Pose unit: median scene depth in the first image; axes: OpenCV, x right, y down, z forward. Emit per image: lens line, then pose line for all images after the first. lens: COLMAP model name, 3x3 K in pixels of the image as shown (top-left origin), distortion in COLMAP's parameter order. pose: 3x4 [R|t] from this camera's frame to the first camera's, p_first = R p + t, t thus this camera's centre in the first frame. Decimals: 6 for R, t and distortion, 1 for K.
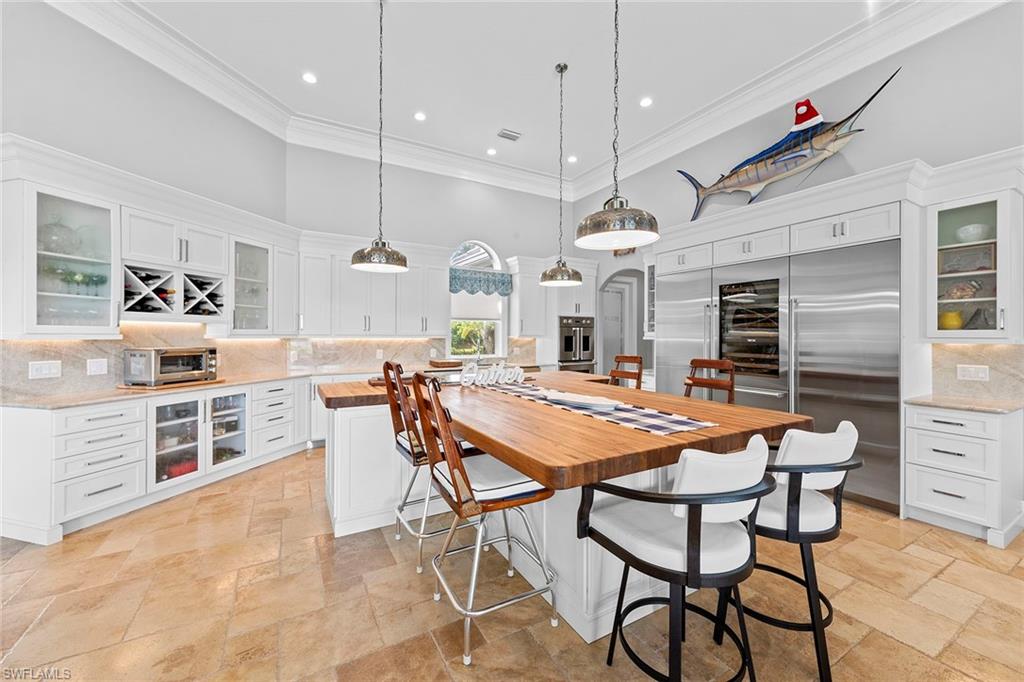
lens RADIAL K [[401.3, 0, 516.9], [0, 401.3, 335.4], [0, 0, 1]] dist [0.004128, 0.000314]
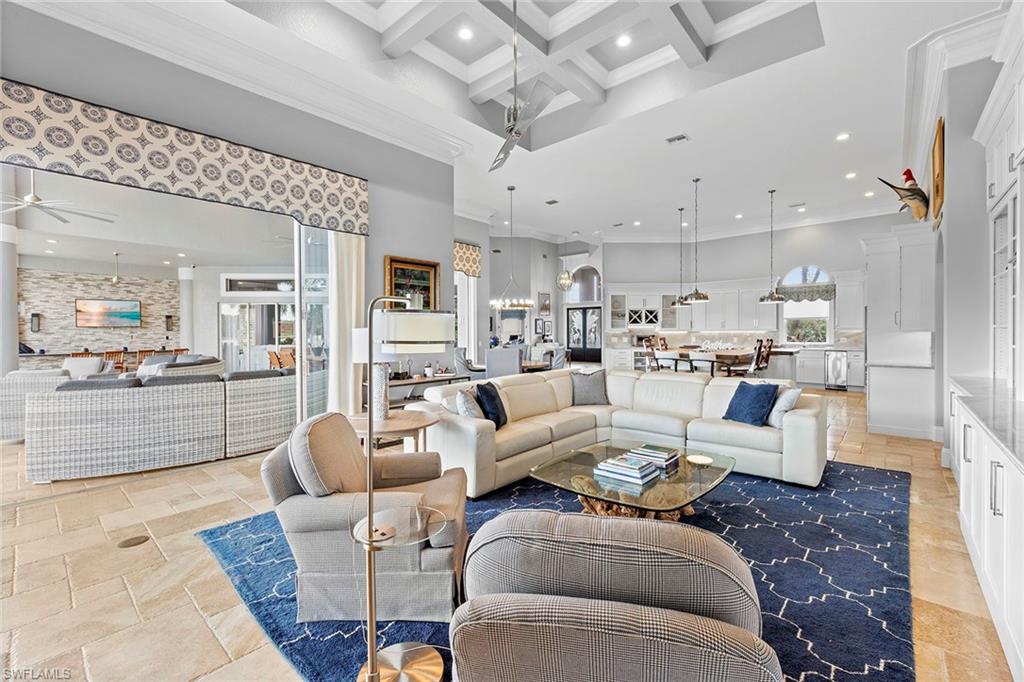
lens RADIAL K [[431.4, 0, 514.5], [0, 431.4, 335.2], [0, 0, 1]] dist [0.005642, 0.000189]
pose [[0.325459, 0.002282, -0.945554, 1.880909], [0.009210, 0.999942, 0.005584, 0.007489], [0.945511, -0.010526, 0.325419, -0.960484]]
